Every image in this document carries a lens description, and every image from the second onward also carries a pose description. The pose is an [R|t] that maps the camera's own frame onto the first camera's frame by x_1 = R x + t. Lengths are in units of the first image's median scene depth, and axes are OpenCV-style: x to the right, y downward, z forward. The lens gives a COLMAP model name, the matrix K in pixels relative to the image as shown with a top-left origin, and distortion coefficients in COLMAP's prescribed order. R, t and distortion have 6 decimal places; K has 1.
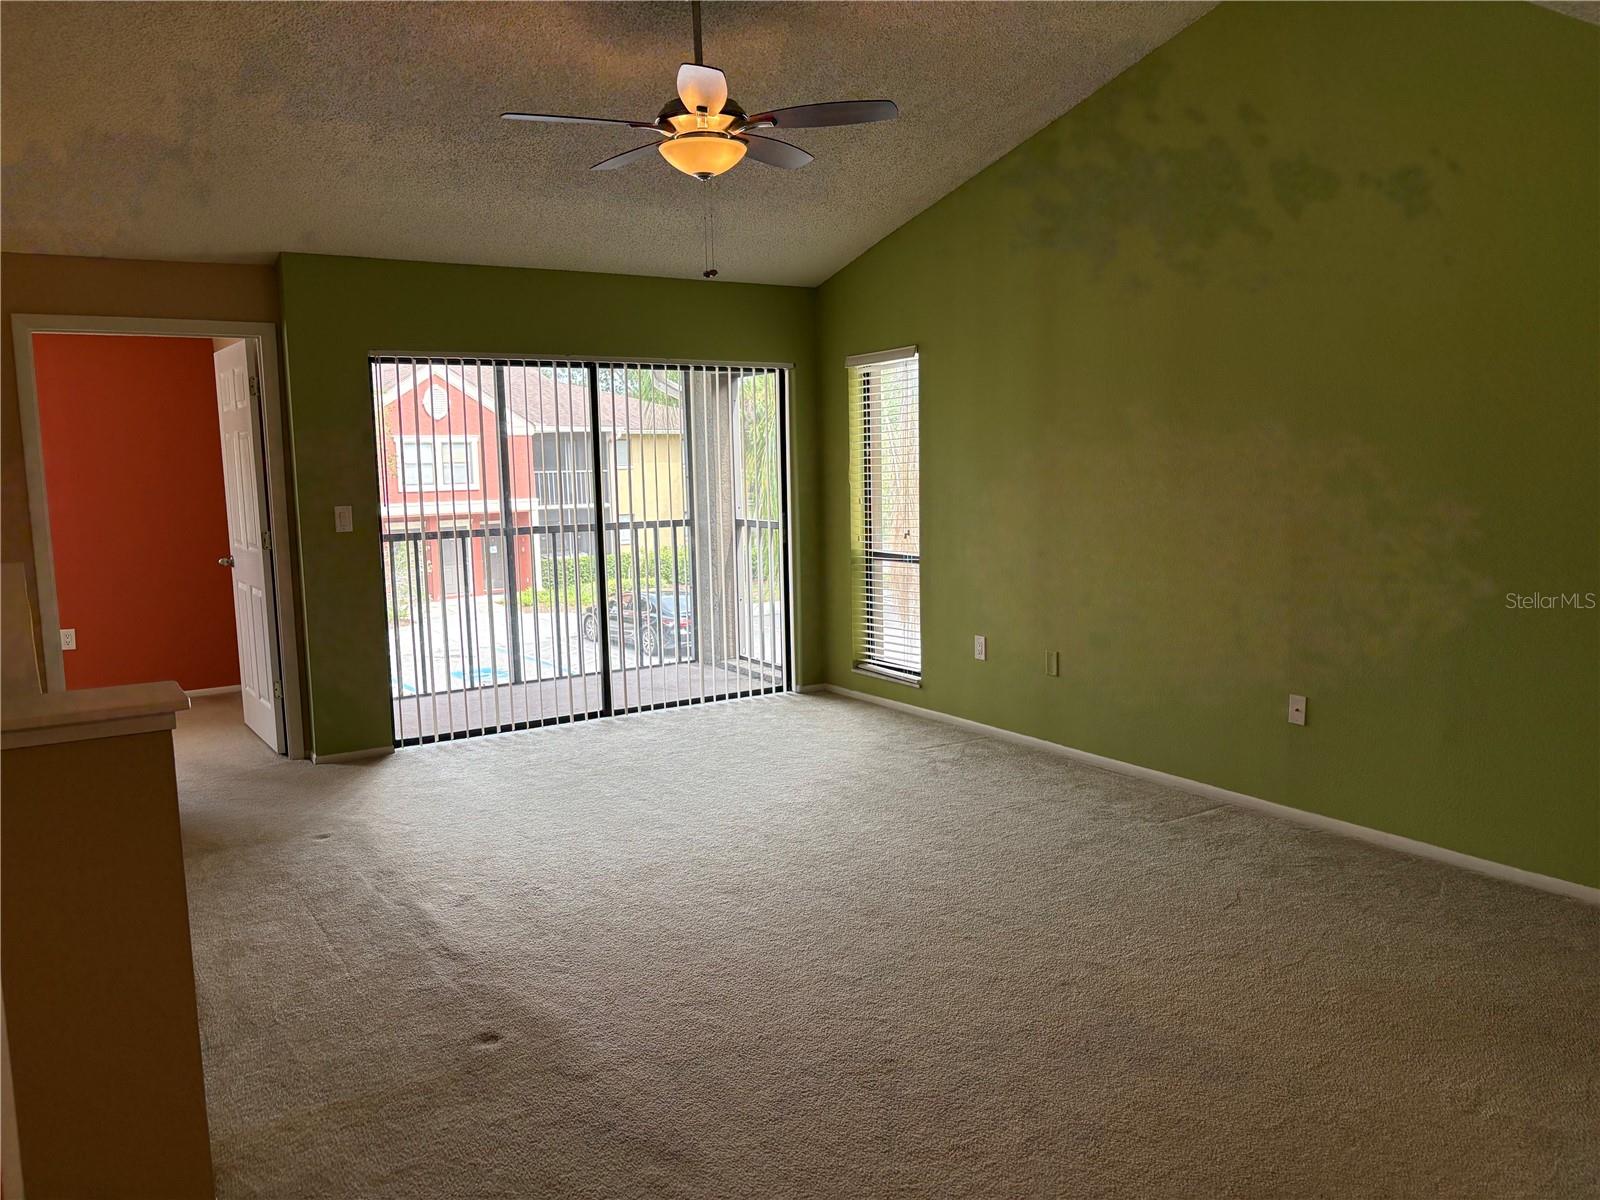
lens RADIAL K [[1210.6, 0, 800.0], [0, 1210.6, 600.0], [0, 0, 1]] dist [0.097204, -0.120529]
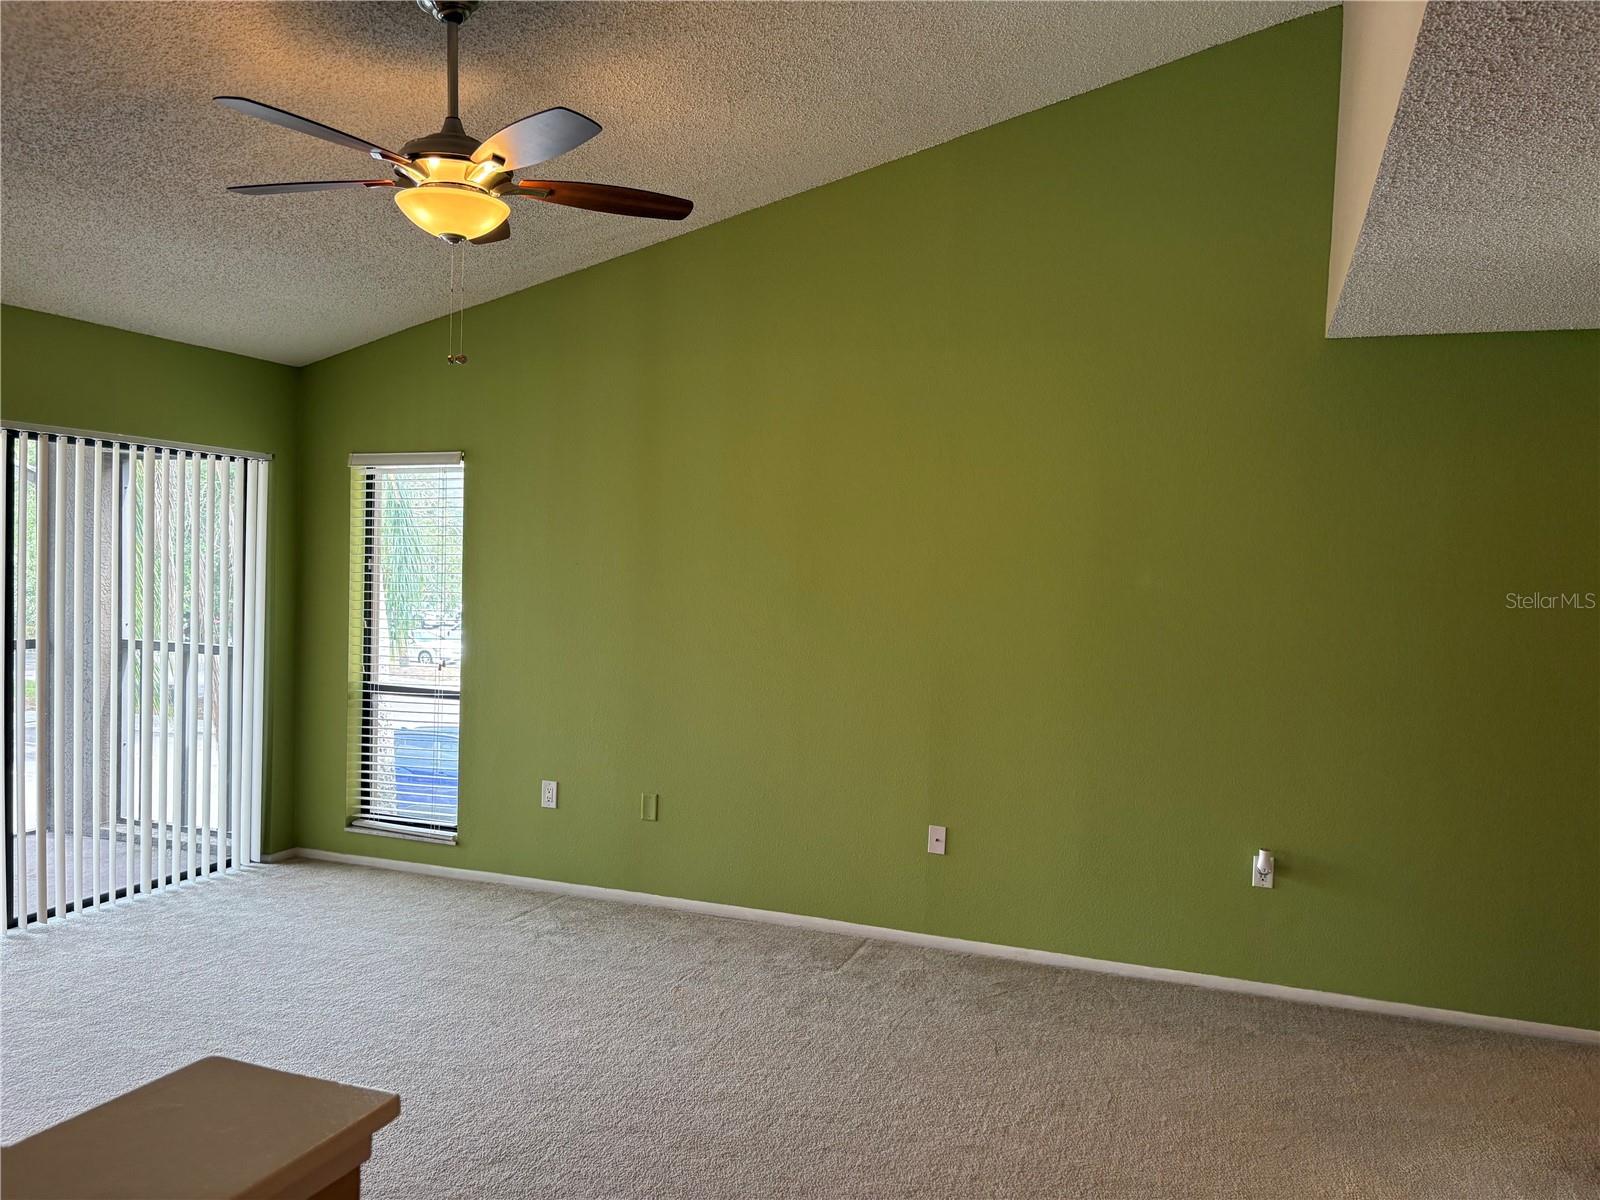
lens RADIAL K [[1210.6, 0, 800.0], [0, 1210.6, 600.0], [0, 0, 1]] dist [0.097204, -0.120529]
pose [[0.799751, 0.027232, 0.599715, -0.244330], [0.024001, 0.996721, -0.077267, -0.029279], [-0.599852, 0.076188, 0.796475, 0.161249]]
